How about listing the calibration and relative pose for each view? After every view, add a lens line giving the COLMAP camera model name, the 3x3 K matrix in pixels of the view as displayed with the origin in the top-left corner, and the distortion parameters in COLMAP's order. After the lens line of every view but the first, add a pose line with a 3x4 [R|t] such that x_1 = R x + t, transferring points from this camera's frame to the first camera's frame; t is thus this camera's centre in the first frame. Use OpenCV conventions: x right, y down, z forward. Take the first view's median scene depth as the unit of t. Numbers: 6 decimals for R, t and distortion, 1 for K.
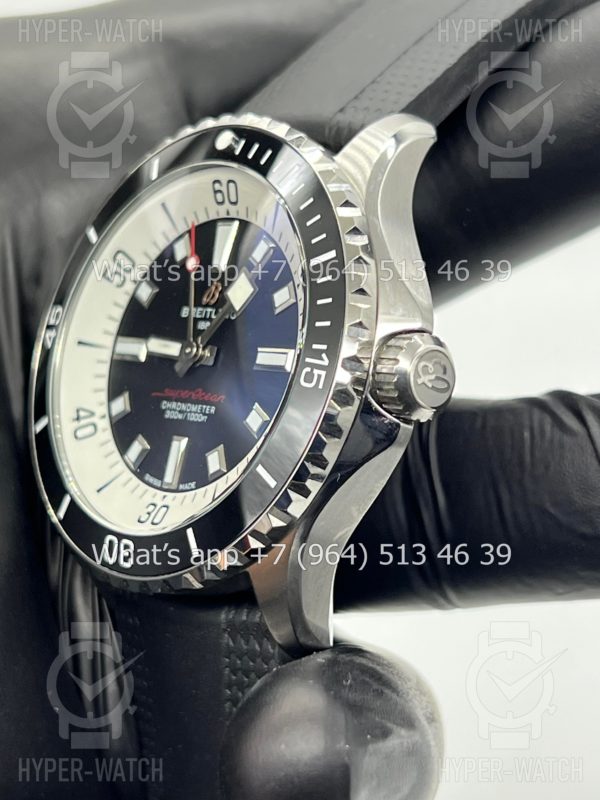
lens RADIAL K [[1854.5, 0, 299.9], [0, 1854.5, 428.6], [0, 0, 1]] dist [0.036206, 0.081183]
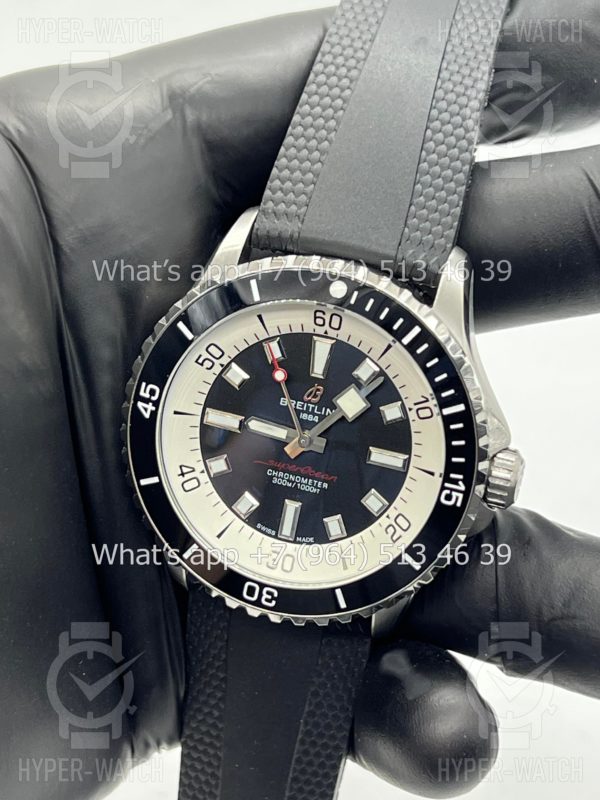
lens RADIAL K [[1868.0, 0, 300.0], [0, 1868.0, 400.0], [0, 0, 1]] dist [0.227273, -0.164533]
pose [[0.845754, -0.173411, 0.504608, -0.720463], [-0.059547, 0.909131, 0.412231, -0.611083], [-0.530240, -0.378694, 0.758575, 0.013415]]
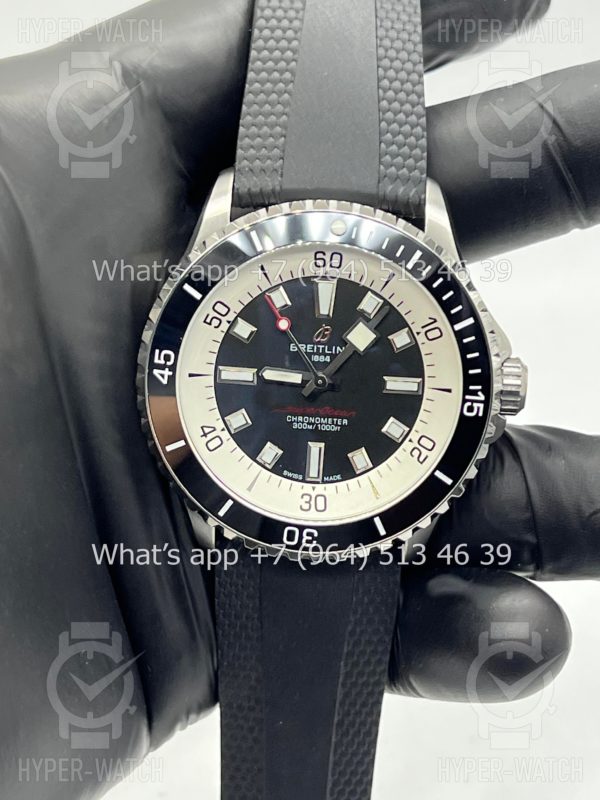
lens RADIAL K [[1868.0, 0, 300.0], [0, 1868.0, 400.0], [0, 0, 1]] dist [0.227273, -0.164533]
pose [[0.704714, -0.273001, 0.654865, -0.961523], [0.021681, 0.930862, 0.364728, -0.524768], [-0.709160, -0.242831, 0.661910, 0.108865]]
